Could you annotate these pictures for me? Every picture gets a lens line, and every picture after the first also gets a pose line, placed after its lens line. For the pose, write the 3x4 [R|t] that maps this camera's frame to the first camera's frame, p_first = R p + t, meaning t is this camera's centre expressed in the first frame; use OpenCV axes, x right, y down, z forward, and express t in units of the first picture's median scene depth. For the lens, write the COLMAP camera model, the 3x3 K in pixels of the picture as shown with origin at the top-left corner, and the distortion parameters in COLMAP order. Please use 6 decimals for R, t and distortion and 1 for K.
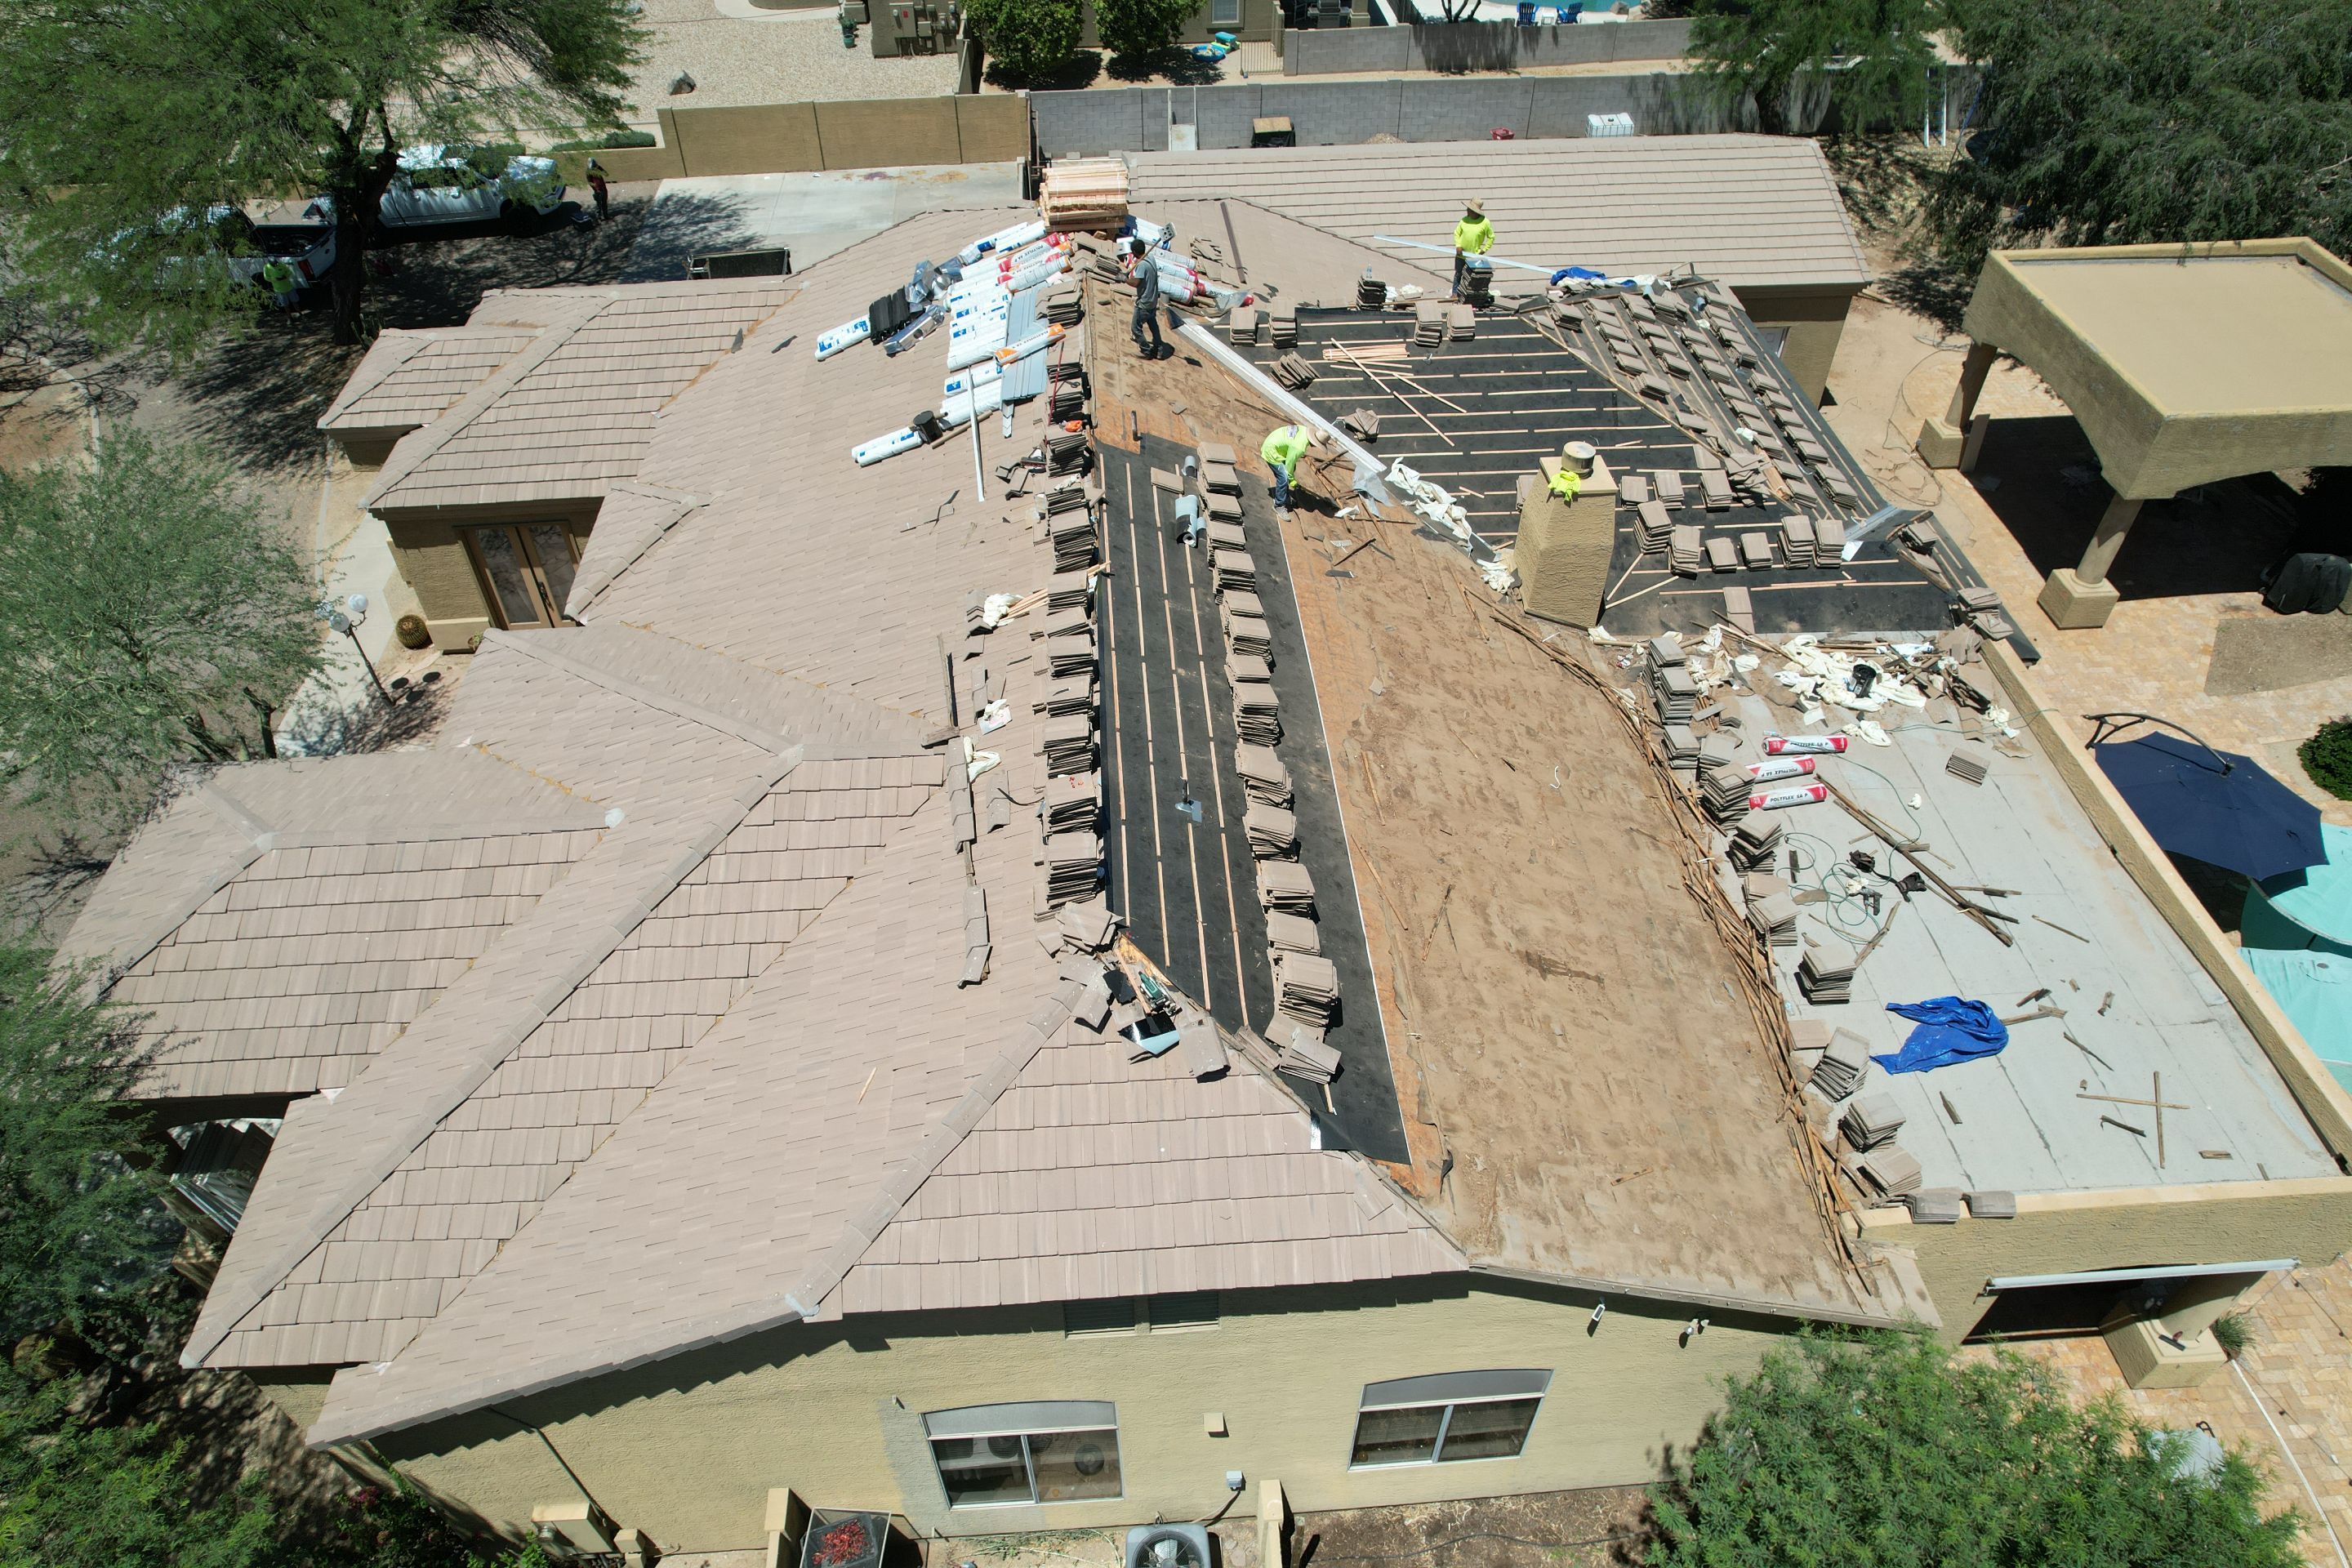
lens RADIAL K [[1507.1, 0, 1176.0], [0, 1507.1, 784.0], [0, 0, 1]] dist [-0.052922, 0.000557]
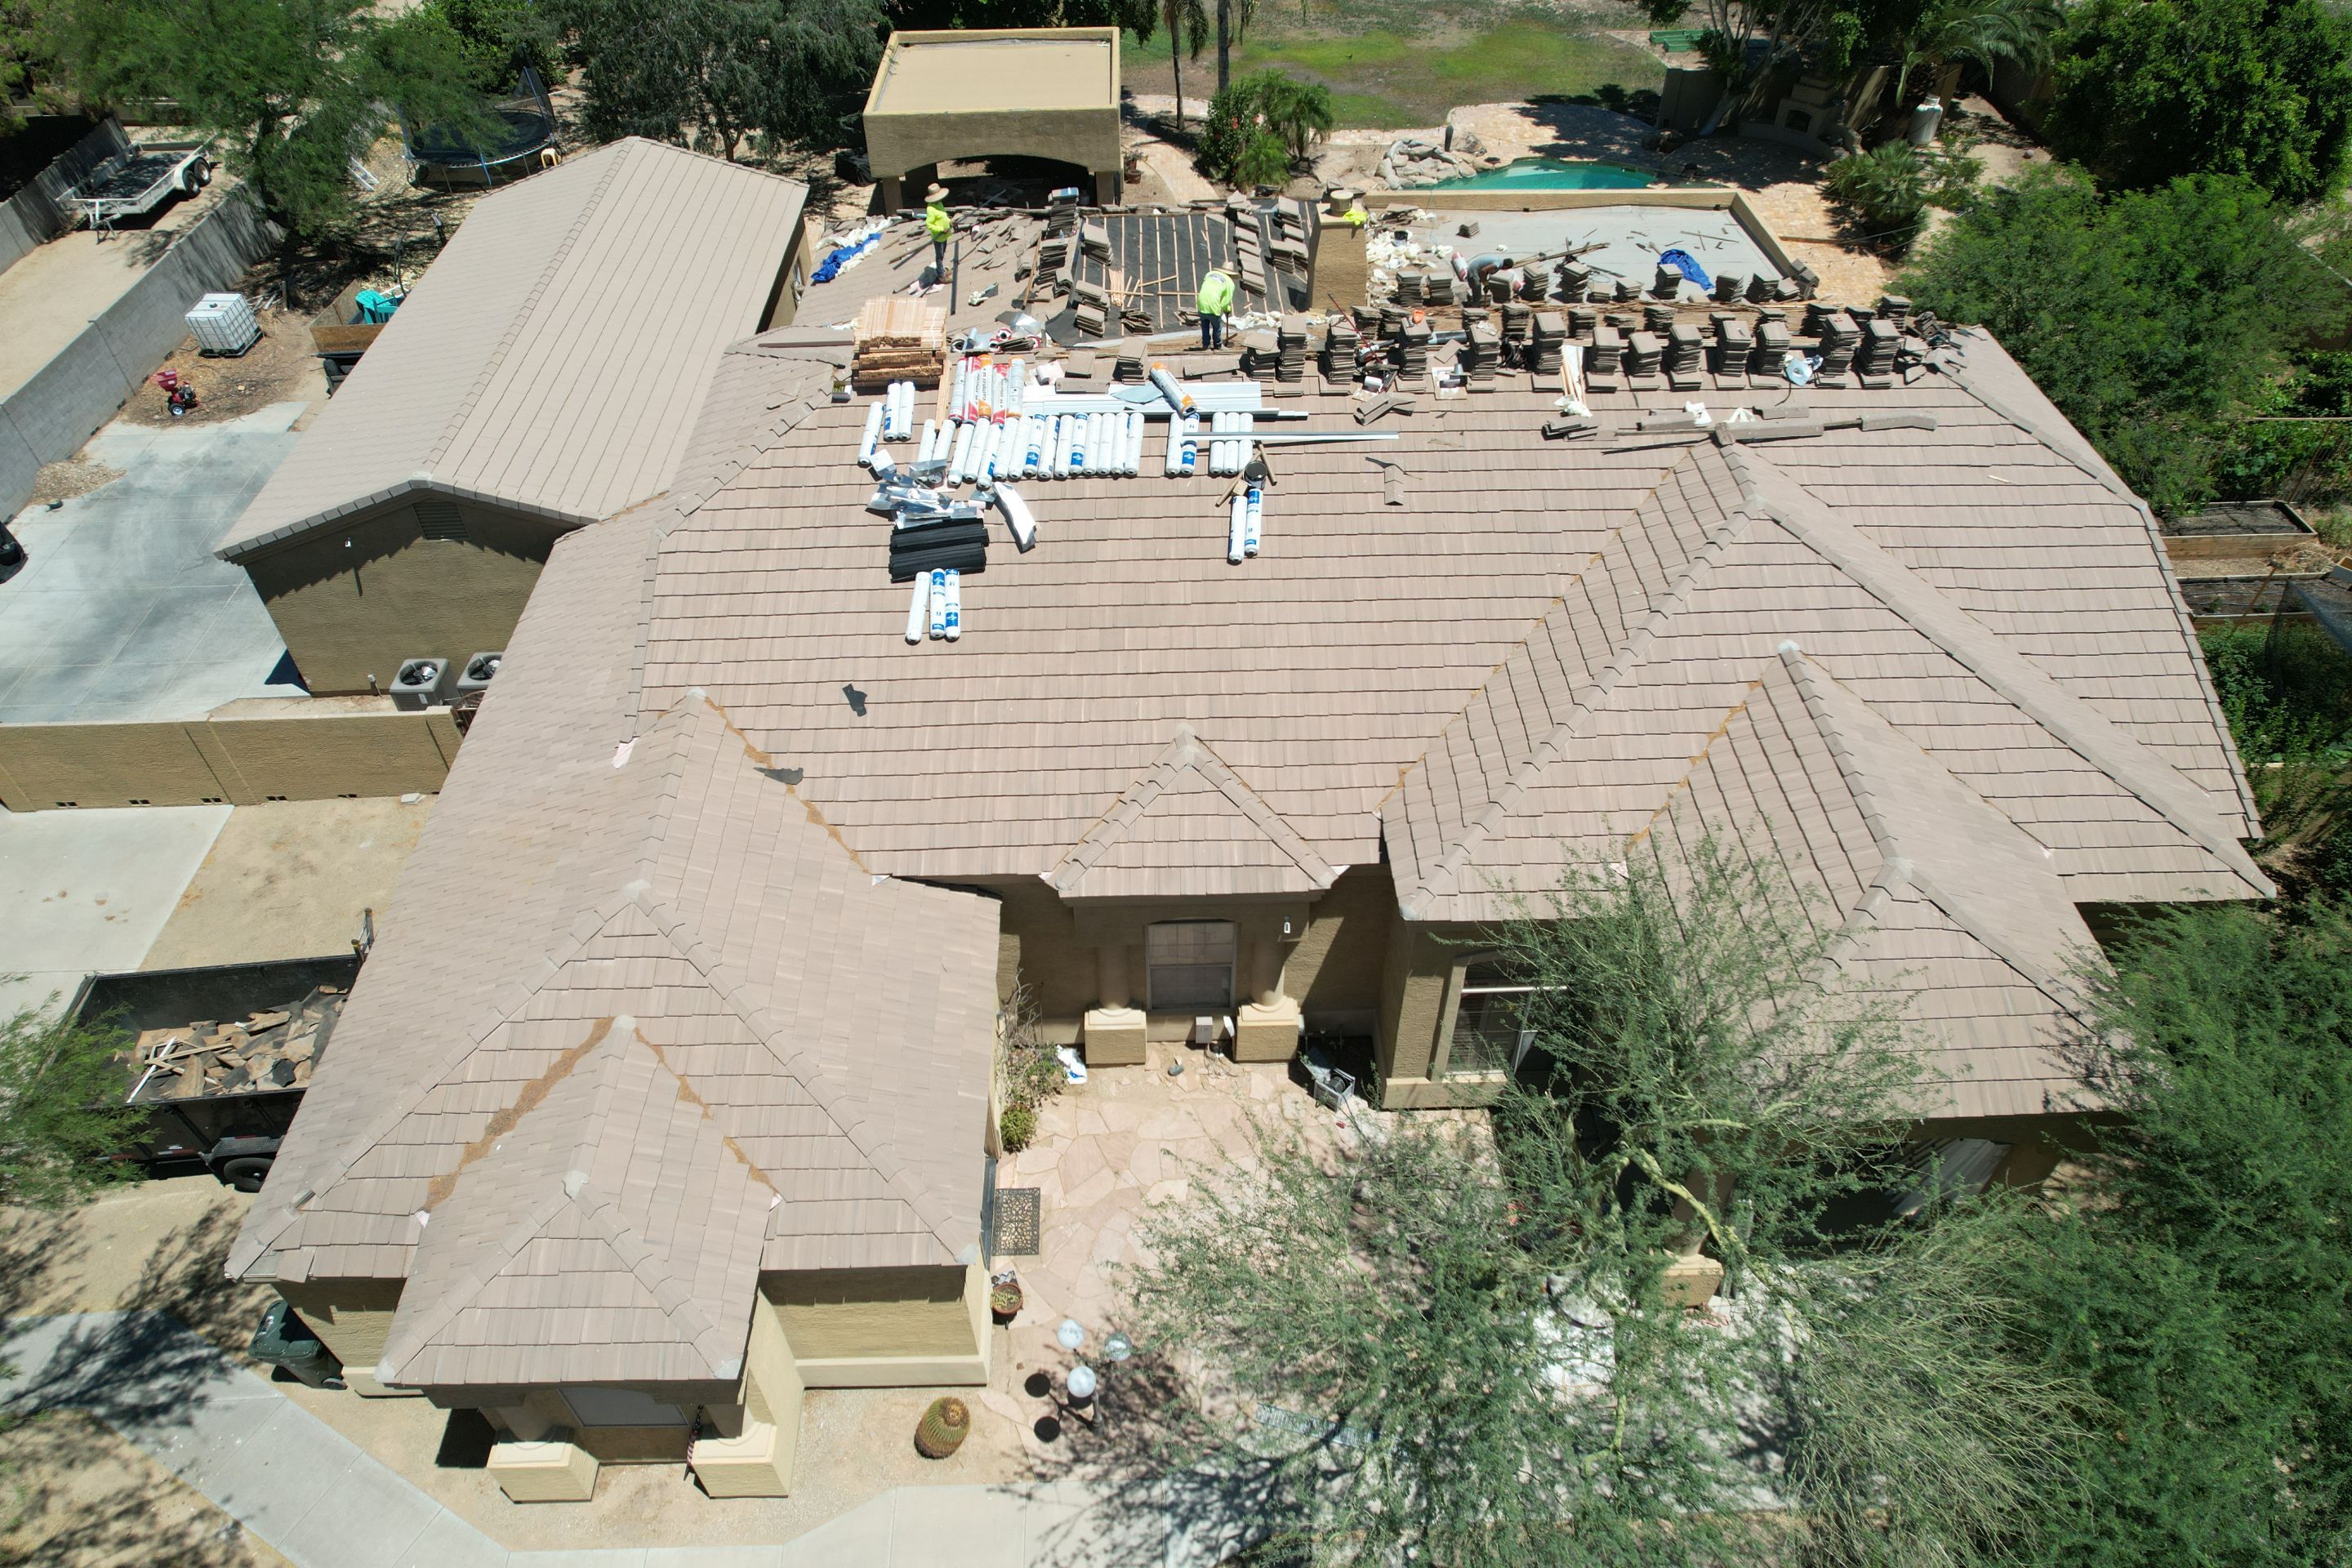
lens RADIAL K [[1507.4, 0, 1171.8], [0, 1507.4, 795.0], [0, 0, 1]] dist [-0.080310, 0.069836]
pose [[0.040708, -0.687615, 0.724934, -1.023090], [0.698698, 0.538239, 0.471296, -0.623815], [-0.714258, 0.487324, 0.502345, 0.625599]]
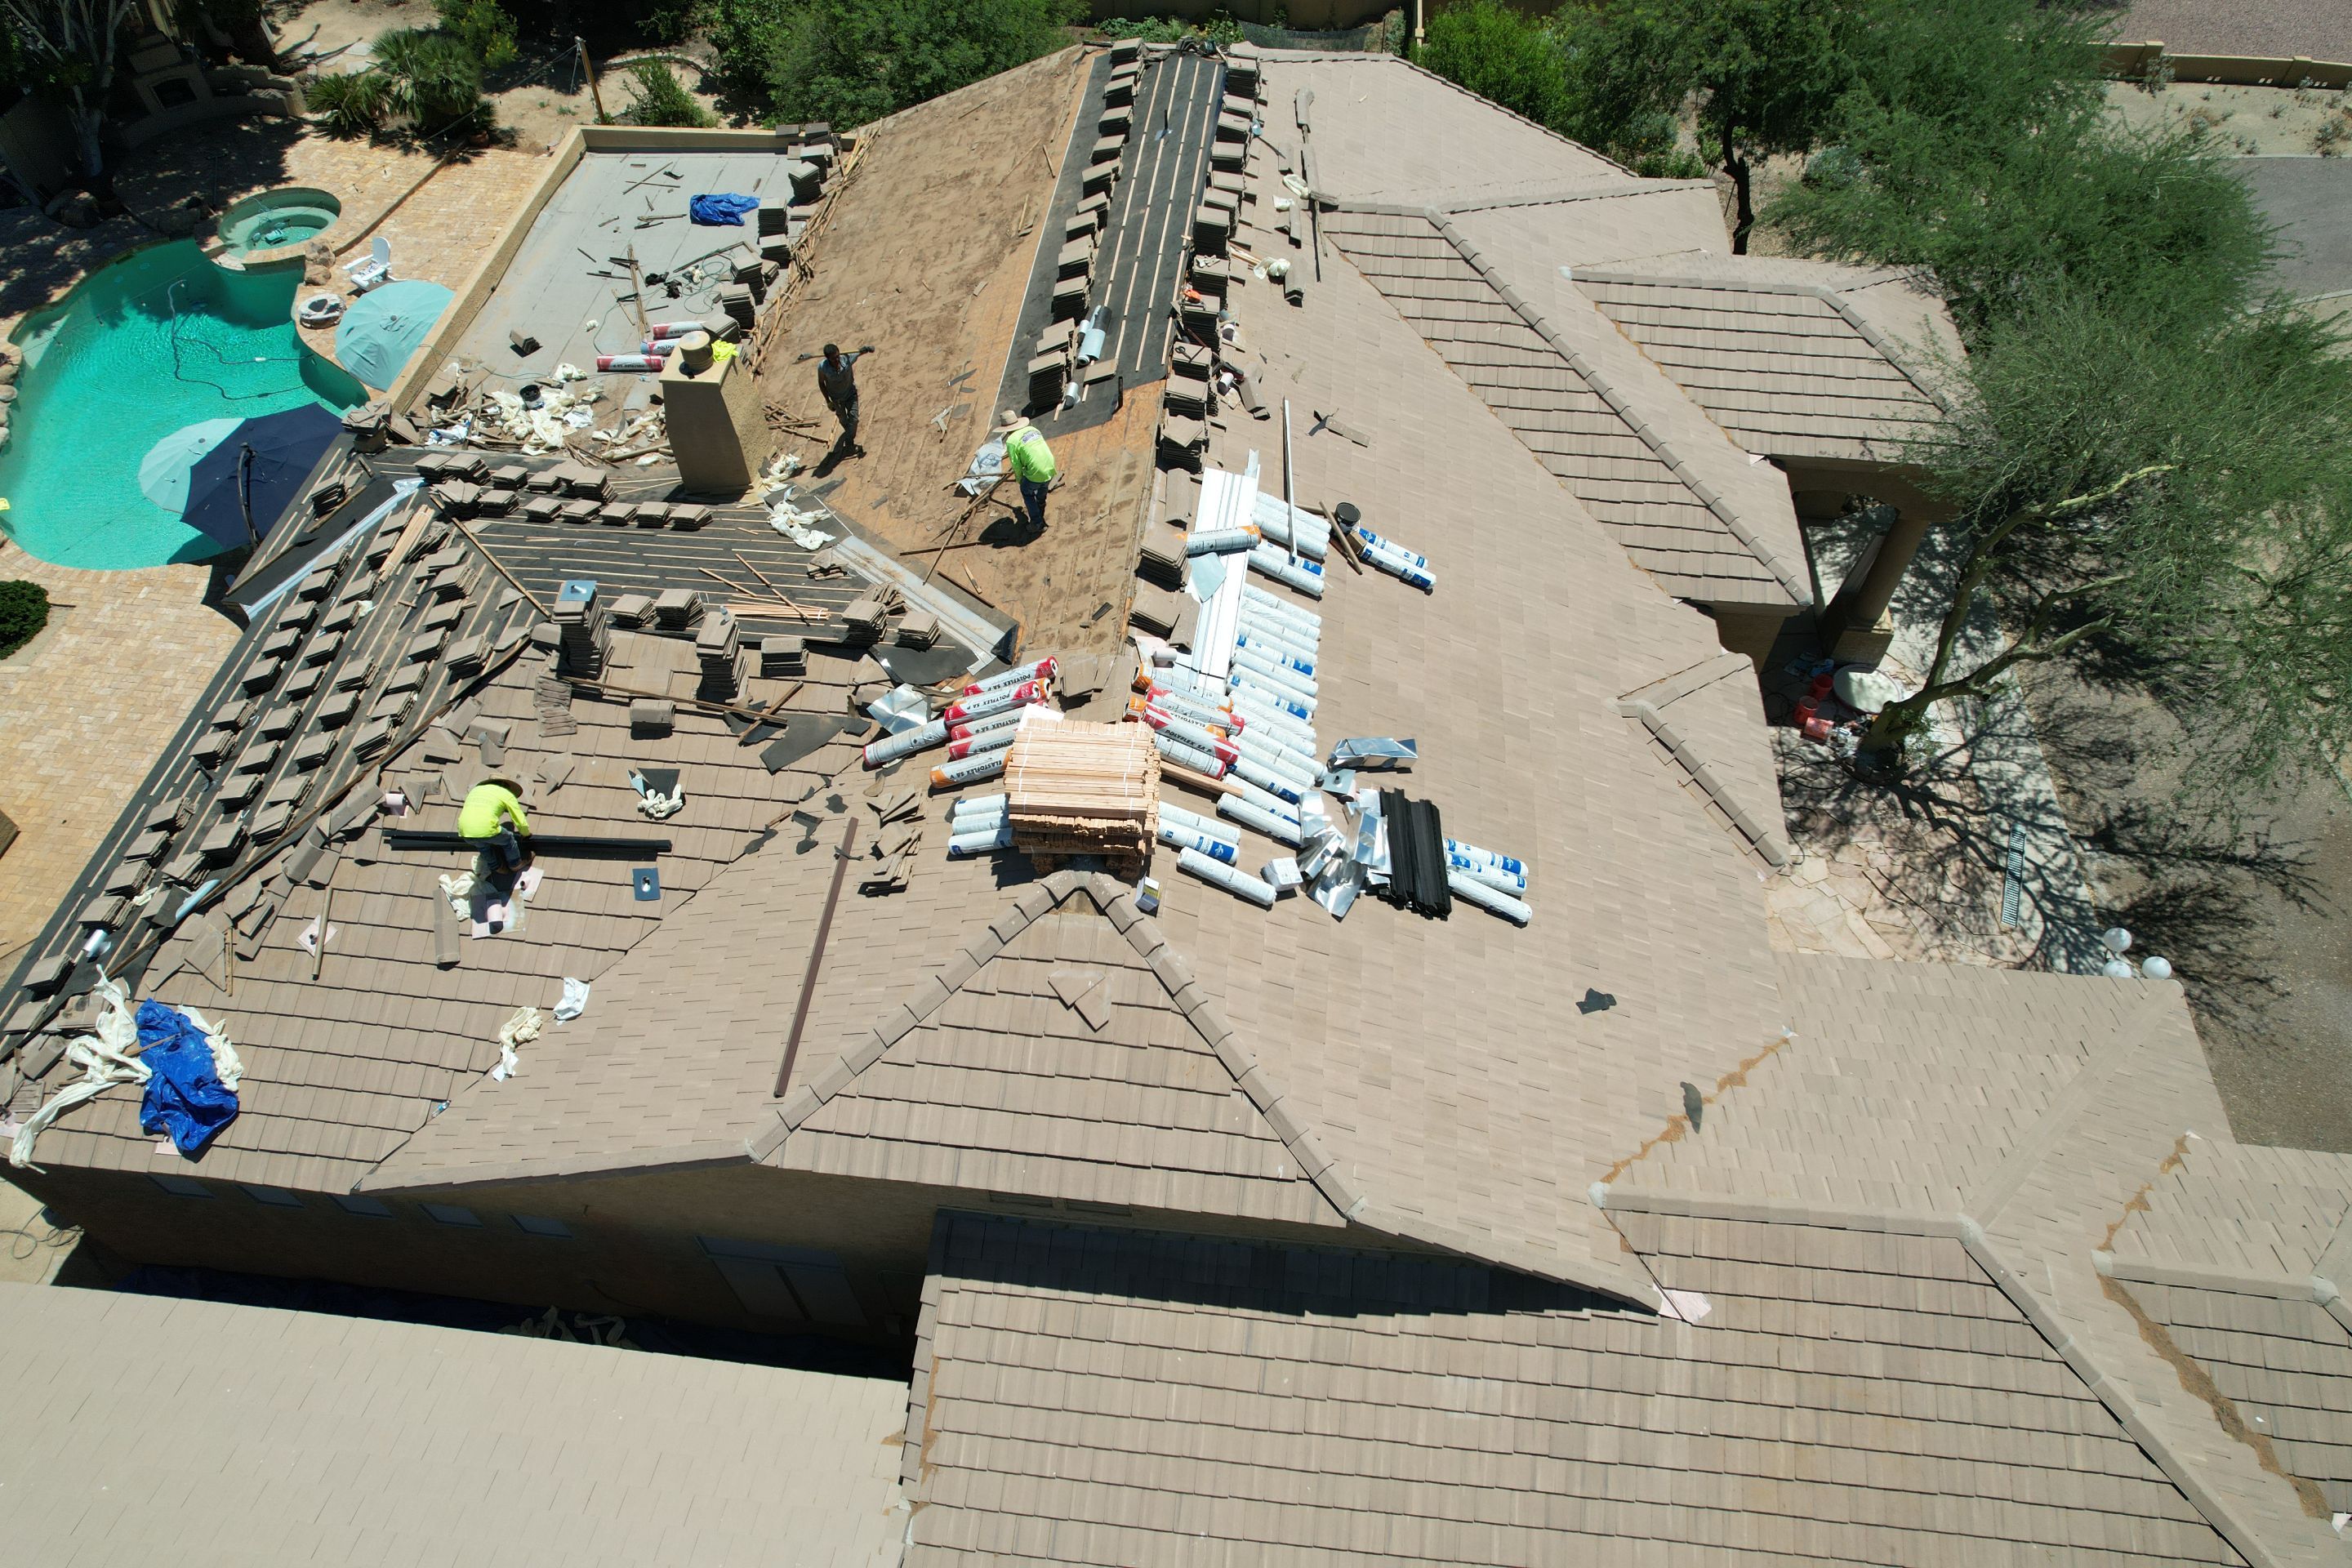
lens RADIAL K [[1507.4, 0, 1171.8], [0, 1507.4, 795.0], [0, 0, 1]] dist [-0.080310, 0.069836]
pose [[-0.985729, -0.125362, 0.112354, -0.180252], [0.124436, -0.093109, 0.987849, -1.090307], [-0.113378, 0.987732, 0.107379, 1.050278]]
